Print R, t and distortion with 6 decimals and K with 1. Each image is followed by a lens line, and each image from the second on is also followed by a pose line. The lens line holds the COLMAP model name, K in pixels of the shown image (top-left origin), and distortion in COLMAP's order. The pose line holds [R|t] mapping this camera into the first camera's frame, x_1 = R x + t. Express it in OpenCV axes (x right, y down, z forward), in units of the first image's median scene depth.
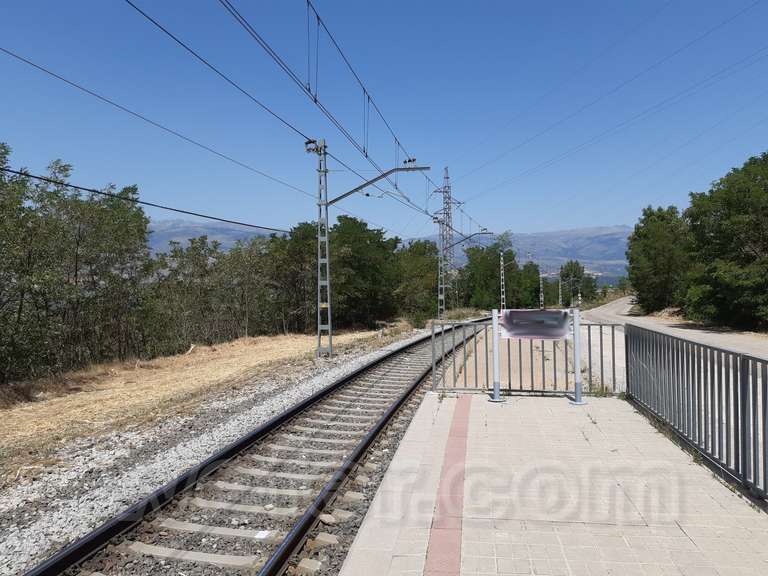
lens RADIAL K [[605.6, 0, 384.1], [0, 605.6, 278.4], [0, 0, 1]] dist [0.105783, -0.202165]
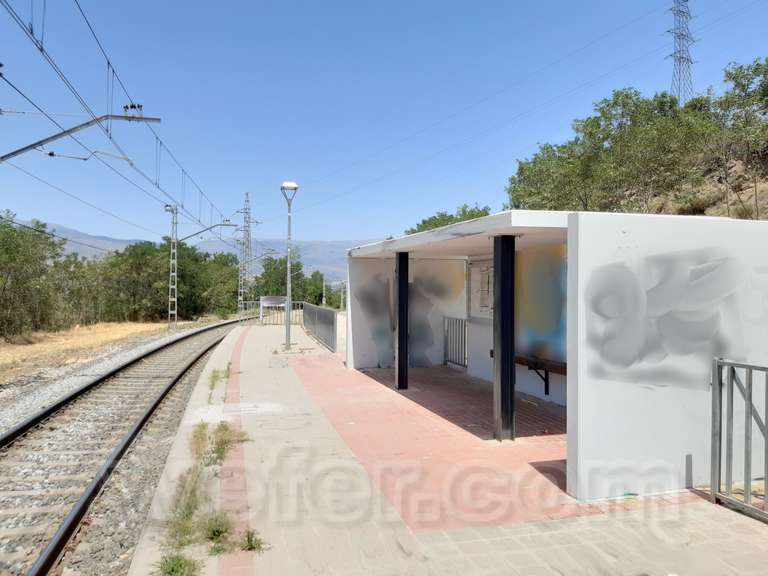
lens RADIAL K [[605.6, 0, 384.1], [0, 605.6, 278.4], [0, 0, 1]] dist [0.105783, -0.202165]
pose [[0.946336, 0.025208, 0.322199, -0.035011], [-0.022024, 0.999666, -0.013525, -0.001940], [-0.322432, 0.005703, 0.946575, -0.323715]]
